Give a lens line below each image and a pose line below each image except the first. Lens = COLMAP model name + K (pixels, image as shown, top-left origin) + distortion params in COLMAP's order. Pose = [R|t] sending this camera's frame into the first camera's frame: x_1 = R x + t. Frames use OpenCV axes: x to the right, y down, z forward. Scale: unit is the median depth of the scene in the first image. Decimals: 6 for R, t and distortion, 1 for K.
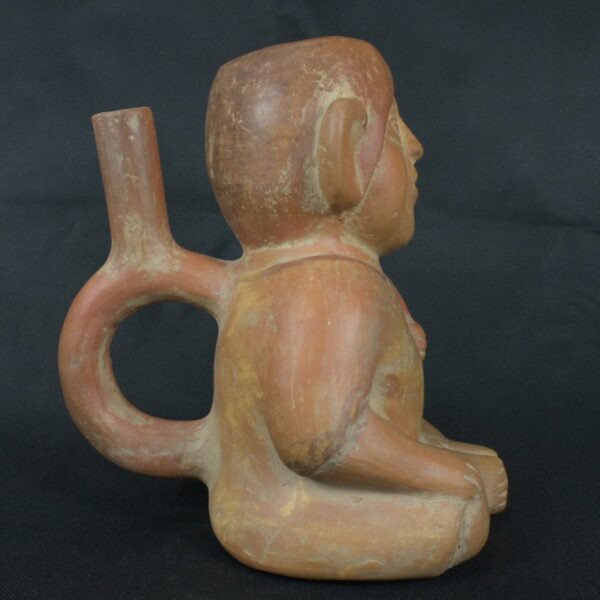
lens RADIAL K [[803.7, 0, 300.0], [0, 803.7, 301.1], [0, 0, 1]] dist [-0.030775, 0.000000]
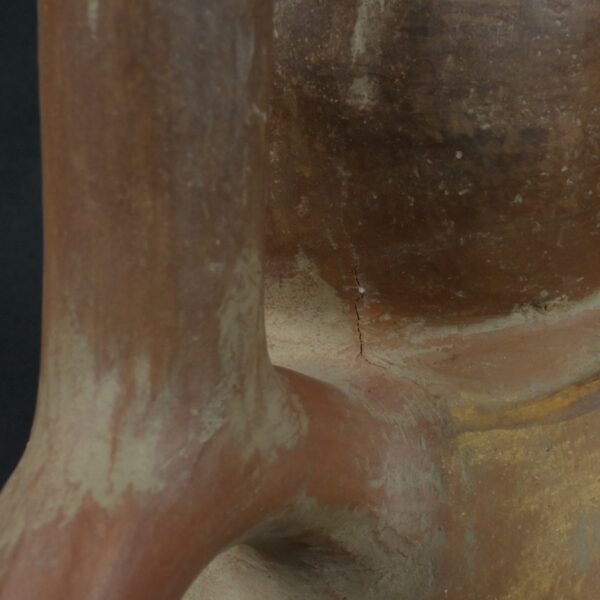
lens RADIAL K [[1966.2, 0, 302.1], [0, 1966.2, 300.4], [0, 0, 1]] dist [-0.038339, 0.000000]
pose [[0.487766, -0.122236, 0.864374, -0.821699], [0.115623, 0.990471, 0.074822, -0.149507], [-0.865284, 0.063446, 0.497251, 0.703502]]
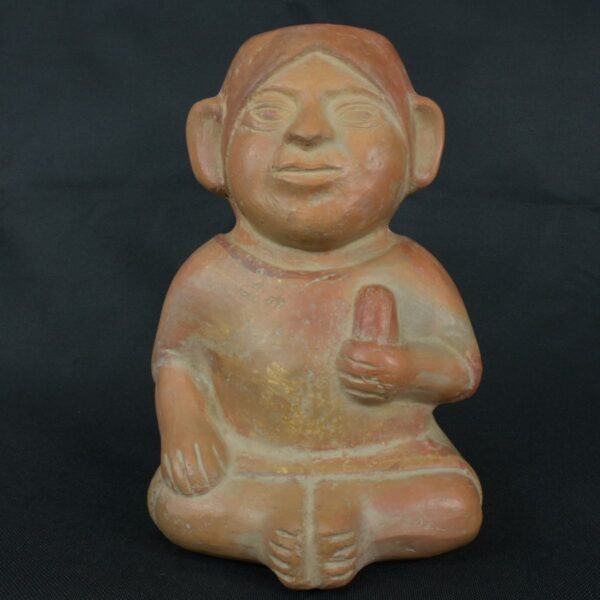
lens RADIAL K [[803.7, 0, 298.6], [0, 803.7, 301.0], [0, 0, 1]] dist [-0.030775, 0.000000]
pose [[-0.120853, 0.157613, -0.980078, 1.165150], [-0.140632, 0.974638, 0.174079, -0.180093], [0.982658, 0.158868, -0.095622, 1.229420]]
